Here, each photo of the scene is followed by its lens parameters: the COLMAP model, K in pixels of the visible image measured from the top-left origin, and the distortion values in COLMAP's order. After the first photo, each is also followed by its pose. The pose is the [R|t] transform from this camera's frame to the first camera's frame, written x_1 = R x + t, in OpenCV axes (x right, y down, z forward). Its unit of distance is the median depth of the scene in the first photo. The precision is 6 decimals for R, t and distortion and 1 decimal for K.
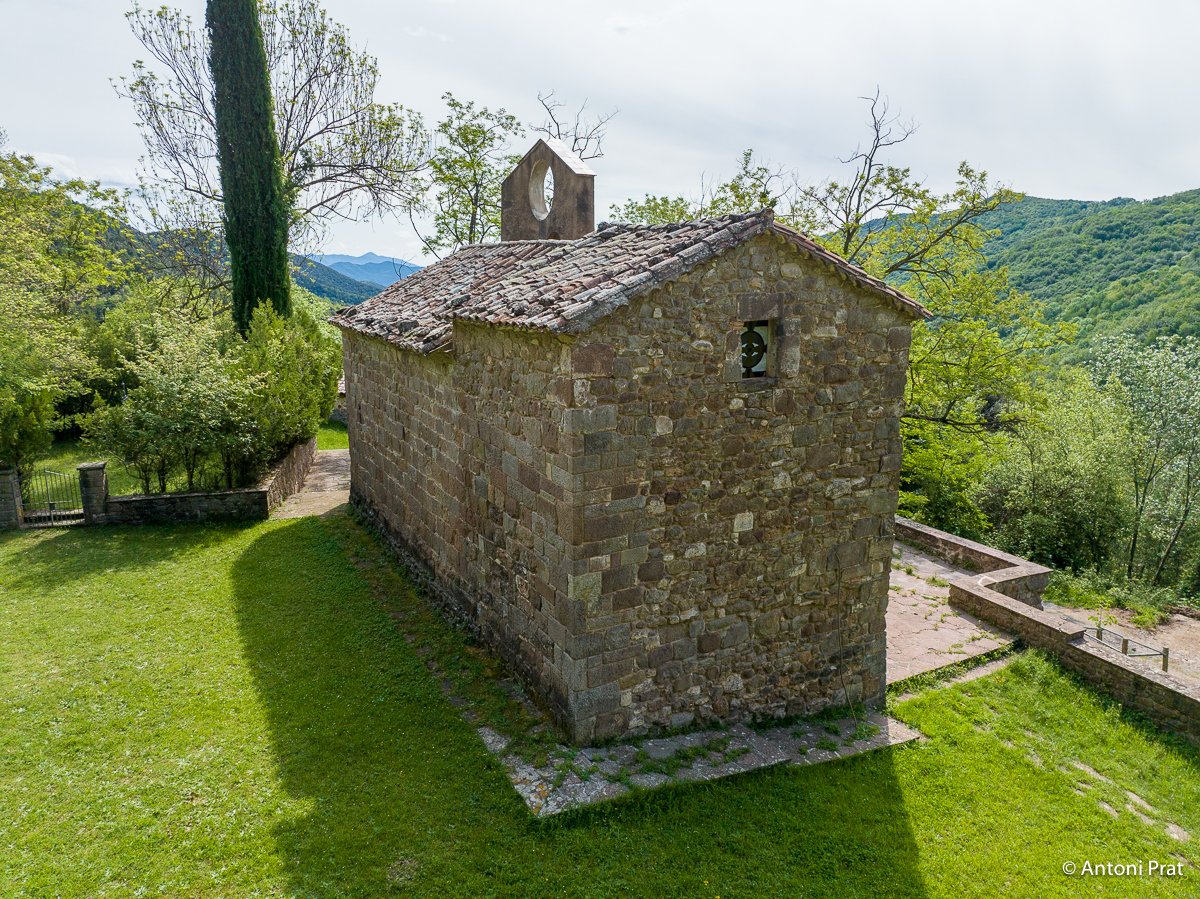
lens RADIAL K [[846.9, 0, 596.8], [0, 846.9, 449.0], [0, 0, 1]] dist [-0.047570, 0.019637]
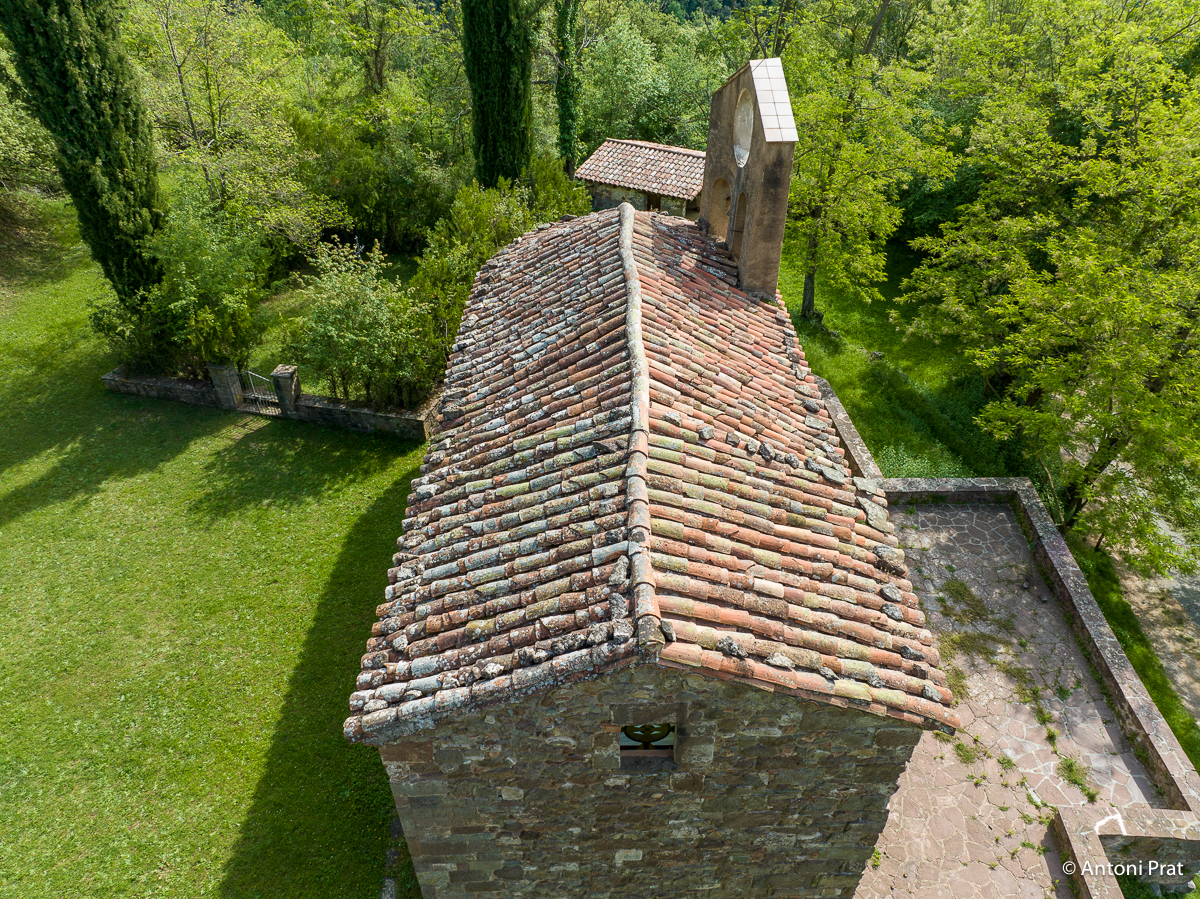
lens RADIAL K [[846.9, 0, 602.0], [0, 846.9, 452.2], [0, 0, 1]] dist [-0.047570, 0.019637]
pose [[0.879208, 0.290194, -0.377864, 0.367548], [-0.104652, 0.891360, 0.441050, -0.700261], [0.464803, -0.348231, 0.814060, 0.412015]]
